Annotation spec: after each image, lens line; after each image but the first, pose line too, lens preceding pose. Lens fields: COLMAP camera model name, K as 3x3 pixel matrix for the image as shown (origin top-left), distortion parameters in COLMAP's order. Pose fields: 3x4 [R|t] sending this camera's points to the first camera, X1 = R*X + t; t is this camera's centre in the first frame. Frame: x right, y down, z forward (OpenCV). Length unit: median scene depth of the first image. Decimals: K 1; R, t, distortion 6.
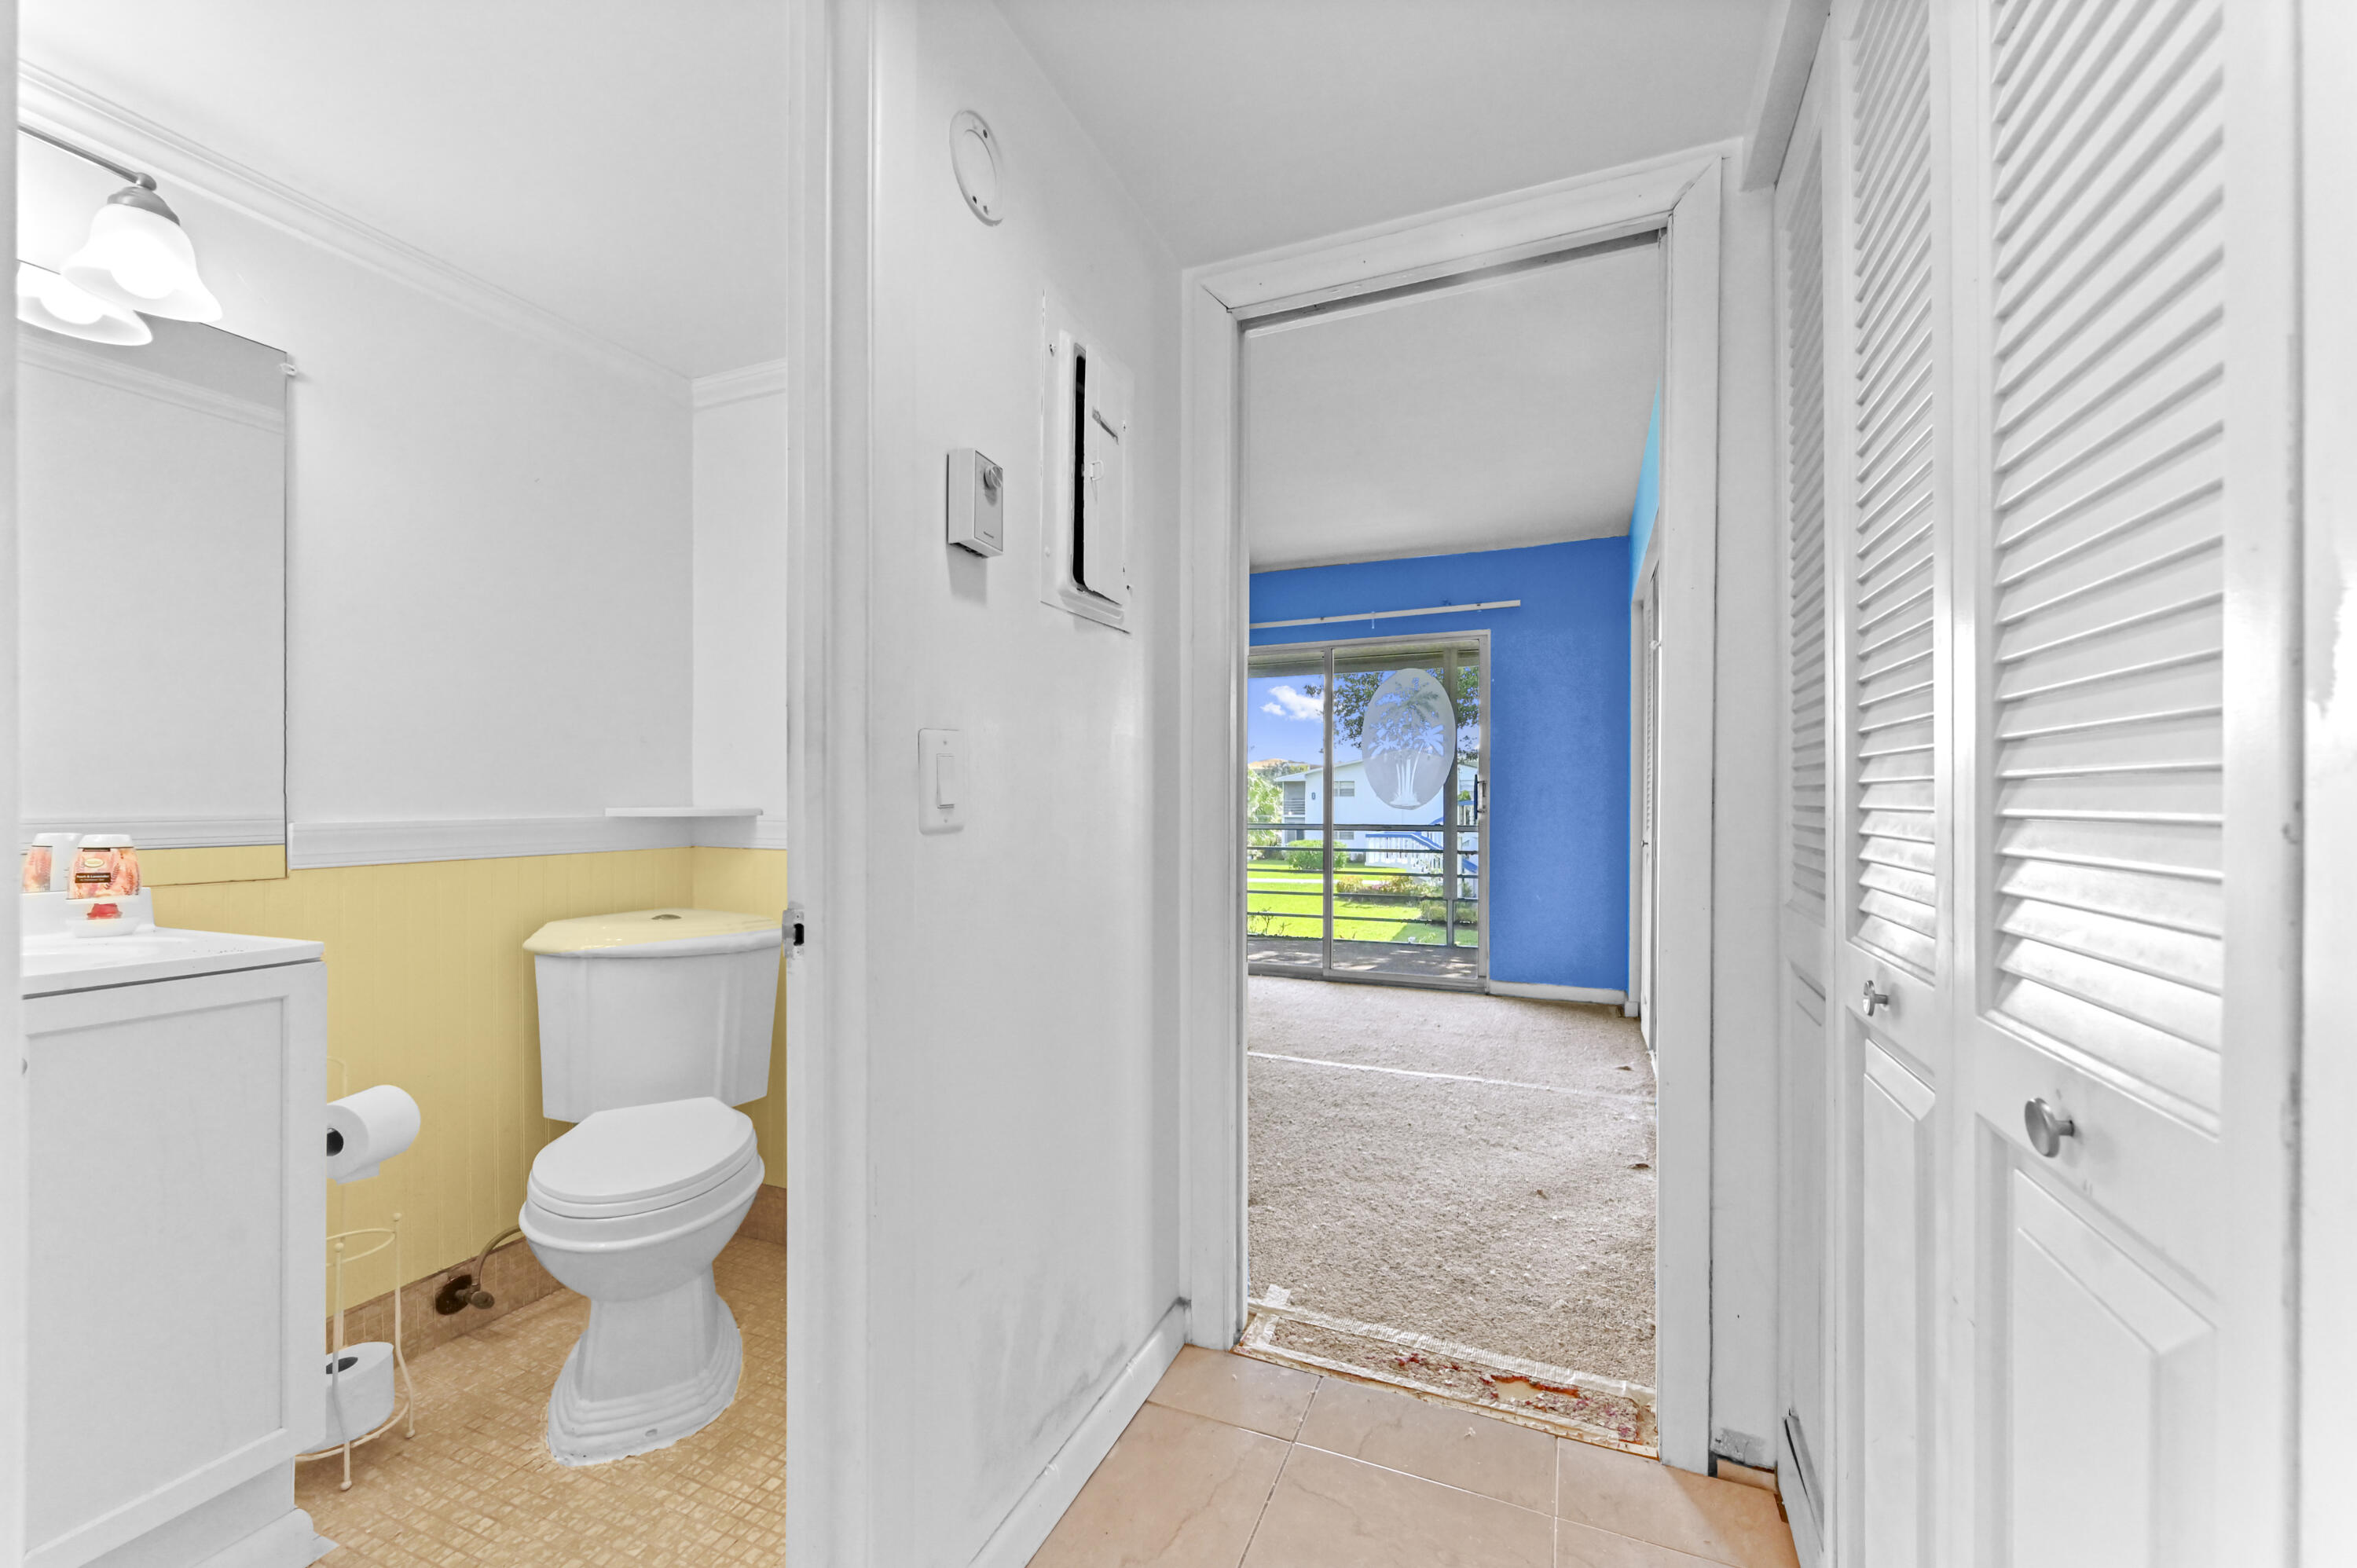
lens RADIAL K [[937.2, 0, 1186.4], [0, 937.2, 802.6], [0, 0, 1]] dist [0.000472, 0.010481]
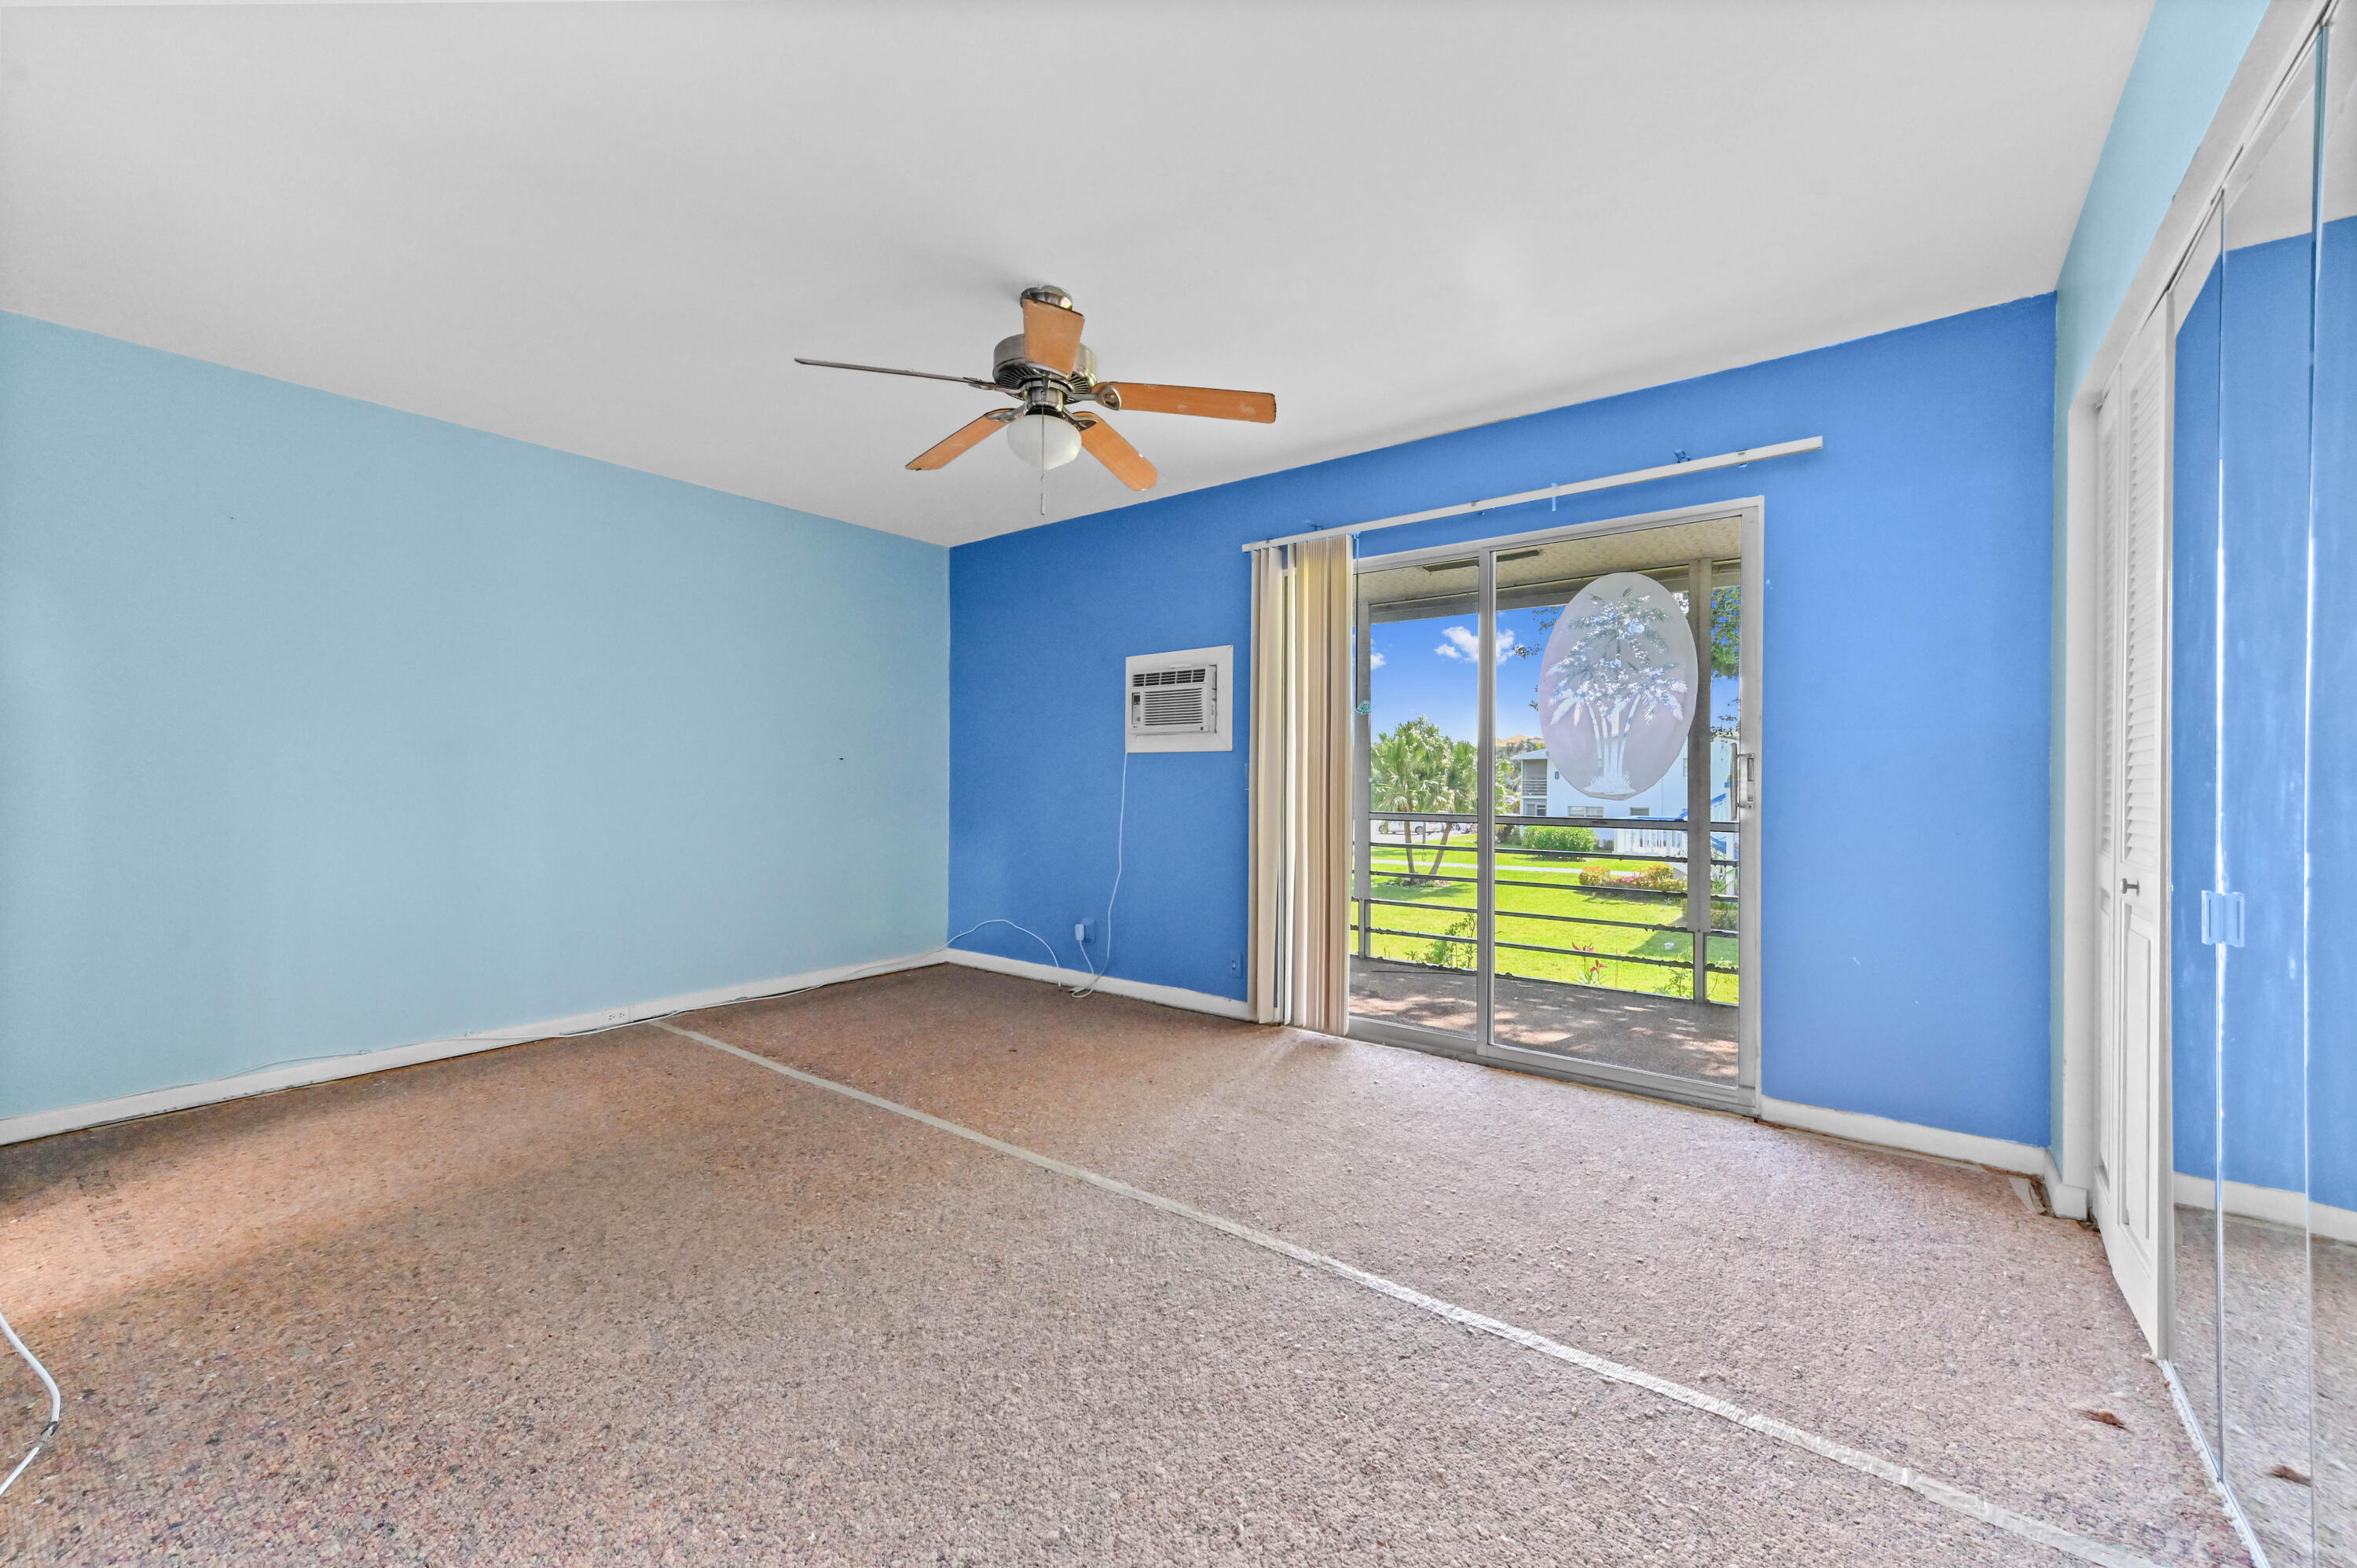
lens RADIAL K [[943.0, 0, 1178.5], [0, 943.0, 784.0], [0, 0, 1]] dist [0.000968, -0.000119]
pose [[0.969264, 0.000970, -0.246021, 0.176559], [-0.000474, 0.999998, 0.002075, -0.008202], [0.246022, -0.001895, 0.969262, 0.519673]]
